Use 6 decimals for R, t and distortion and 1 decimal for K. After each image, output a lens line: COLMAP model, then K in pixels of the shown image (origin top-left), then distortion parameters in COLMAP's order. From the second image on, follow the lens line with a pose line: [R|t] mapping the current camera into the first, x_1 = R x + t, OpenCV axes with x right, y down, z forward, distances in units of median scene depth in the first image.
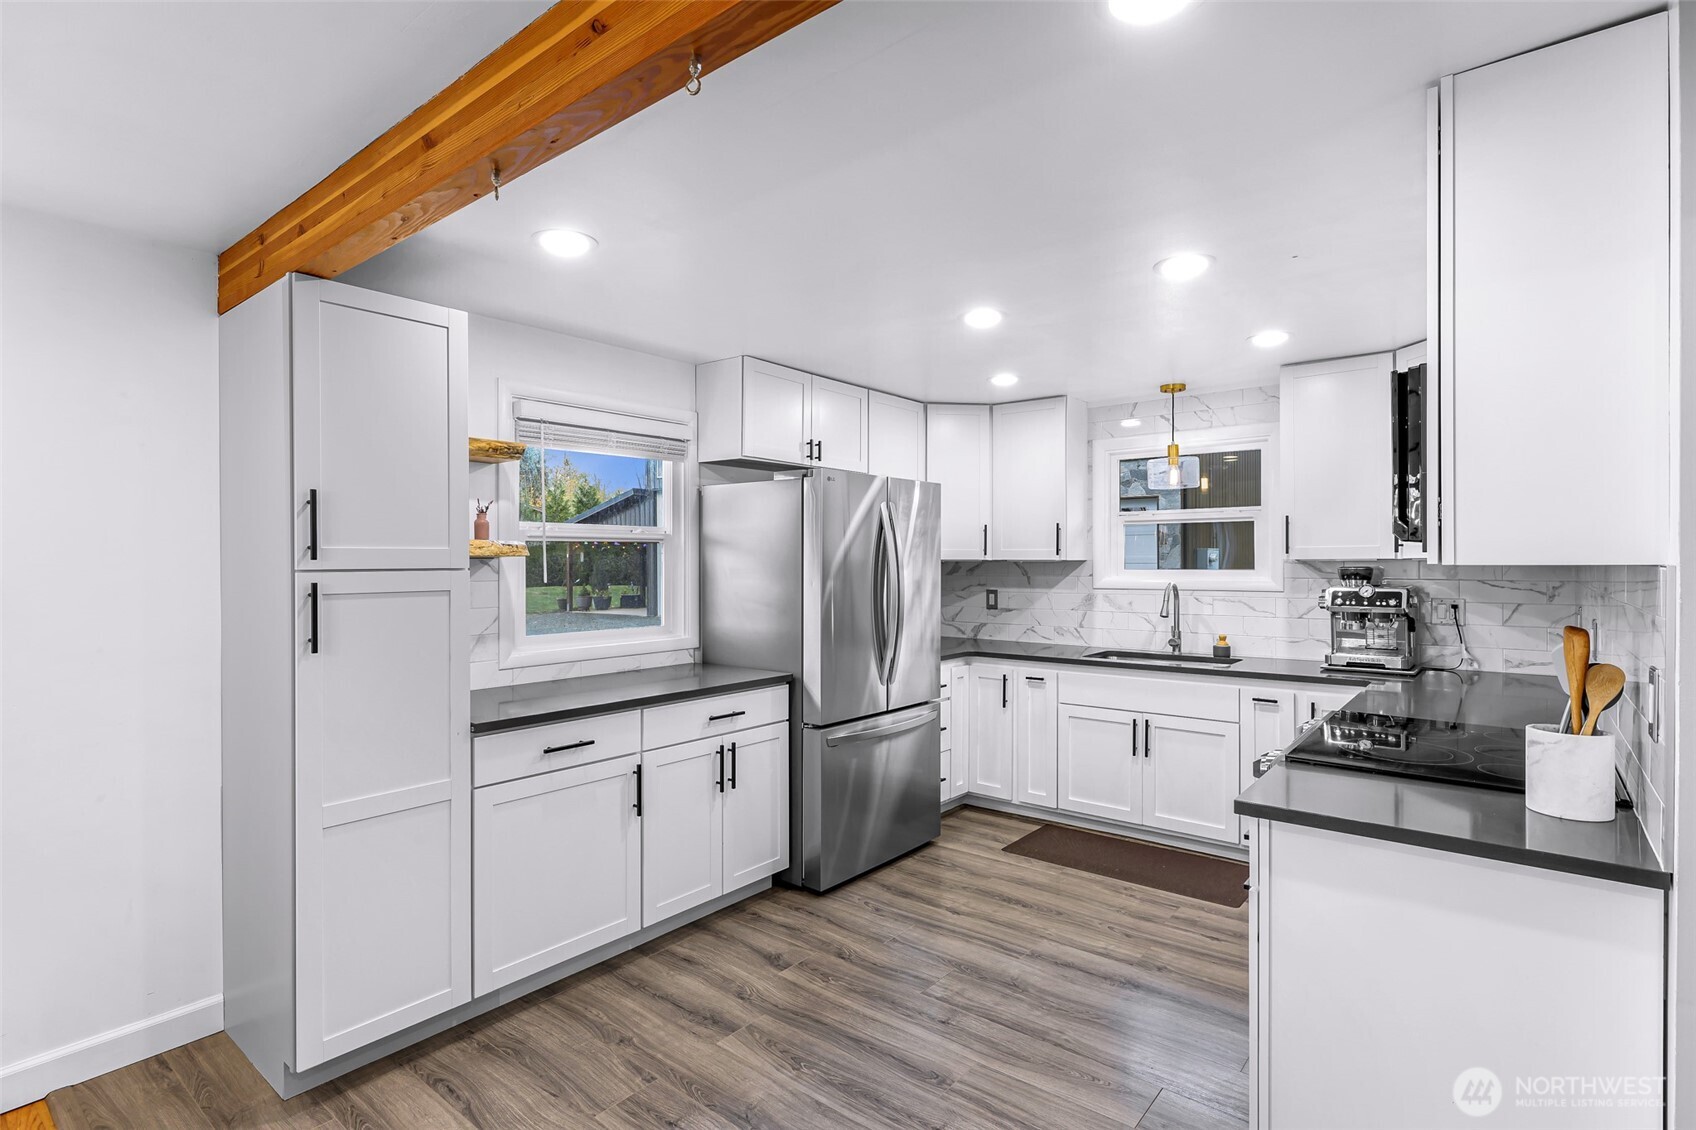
lens RADIAL K [[839.9, 0, 849.6], [0, 839.9, 564.2], [0, 0, 1]] dist [-0.001291, -0.000004]
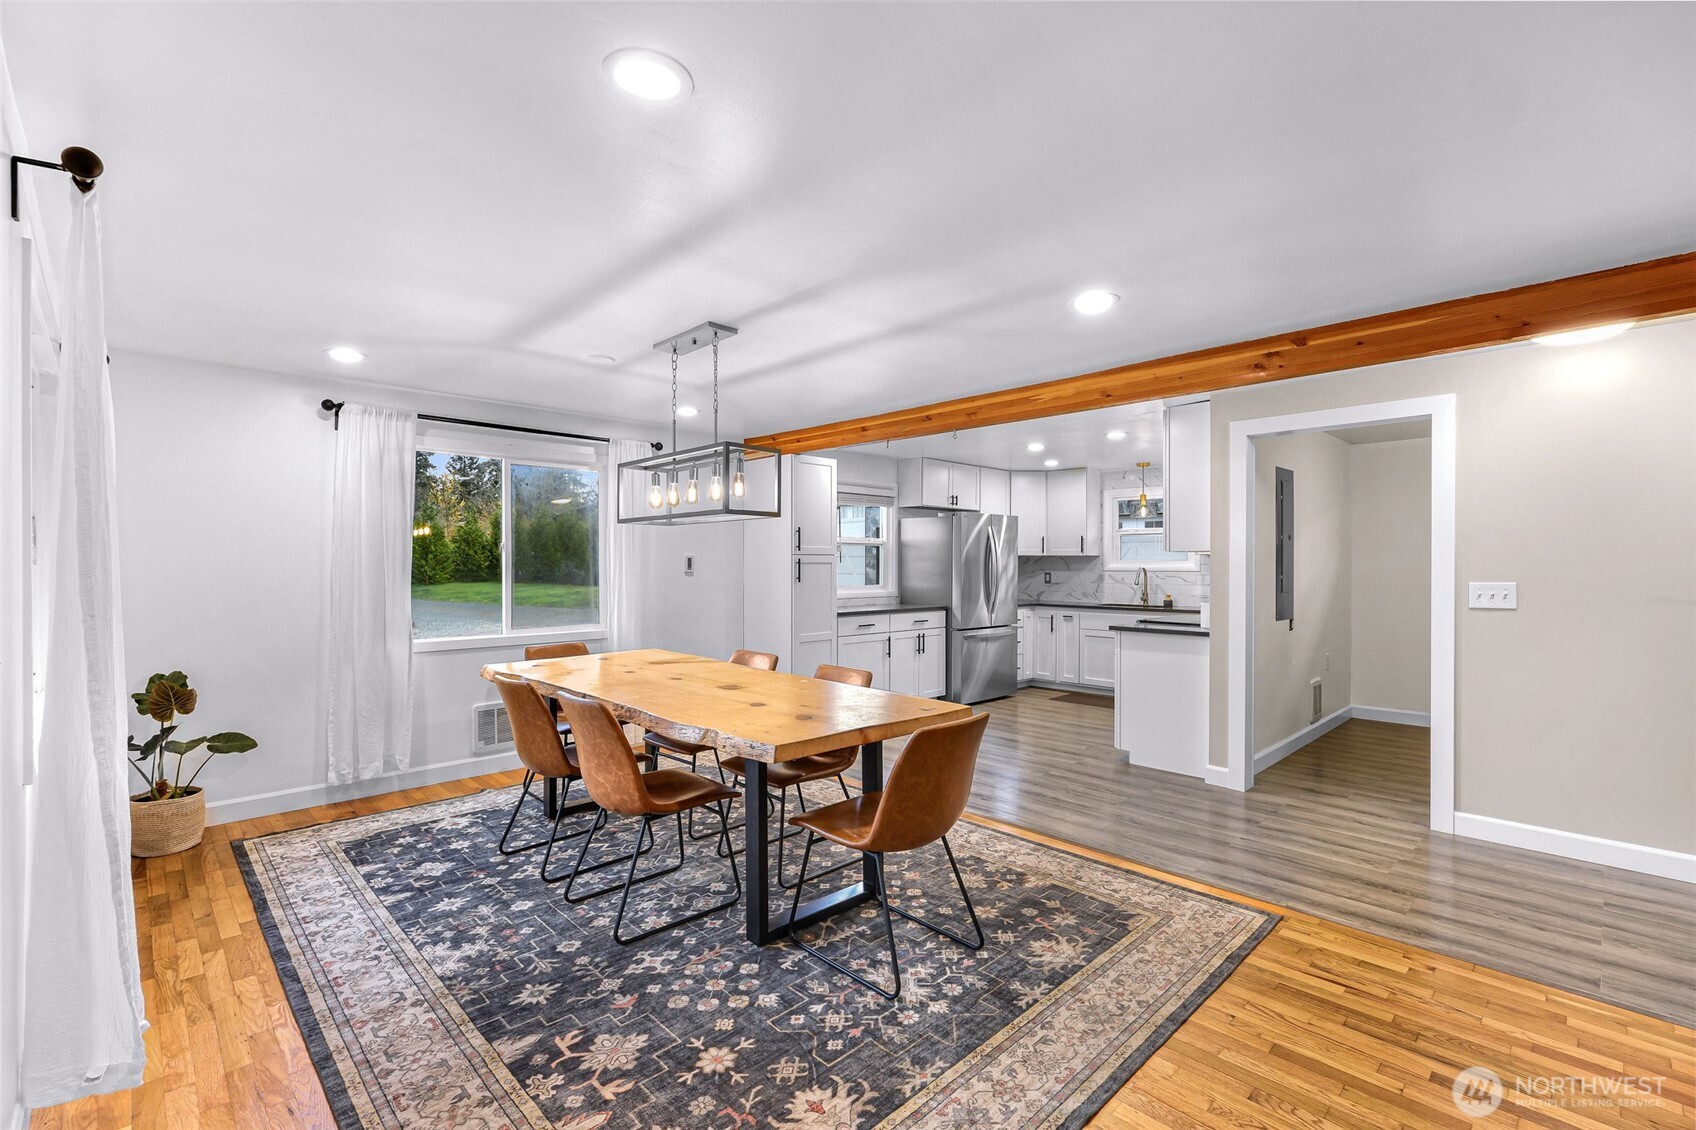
lens RADIAL K [[752.1, 0, 834.2], [0, 752.1, 564.5], [0, 0, 1]] dist [0.003353, 0.000046]
pose [[0.990427, 0.004030, -0.137981, -0.071554], [-0.004626, 0.999981, -0.003995, 0.025863], [0.137962, 0.004595, 0.990427, -0.777755]]
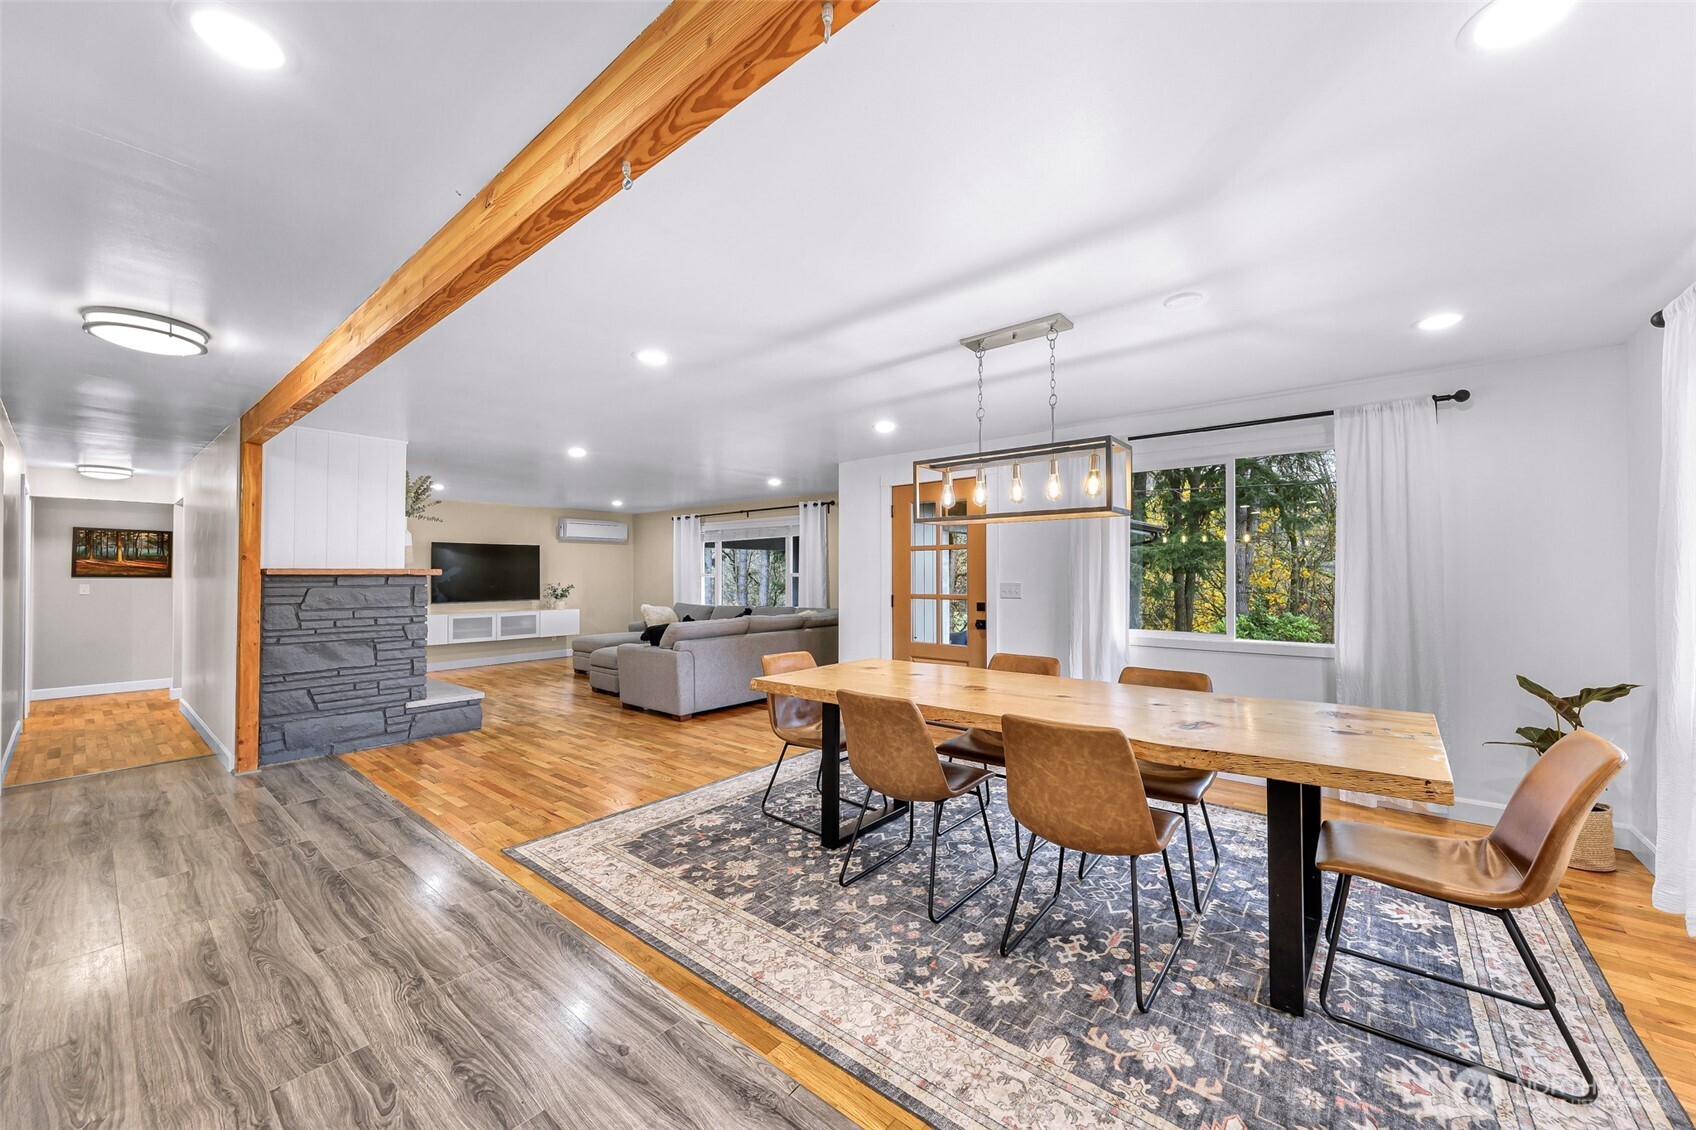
lens RADIAL K [[628.4, 0, 846.9], [0, 628.4, 571.6], [0, 0, 1]] dist [-0.000094, -0.000002]
pose [[-0.999924, 0.007603, 0.009722, -0.285876], [0.007575, 0.999967, -0.002999, 0.038695], [-0.009744, -0.002926, -0.999948, 2.656968]]
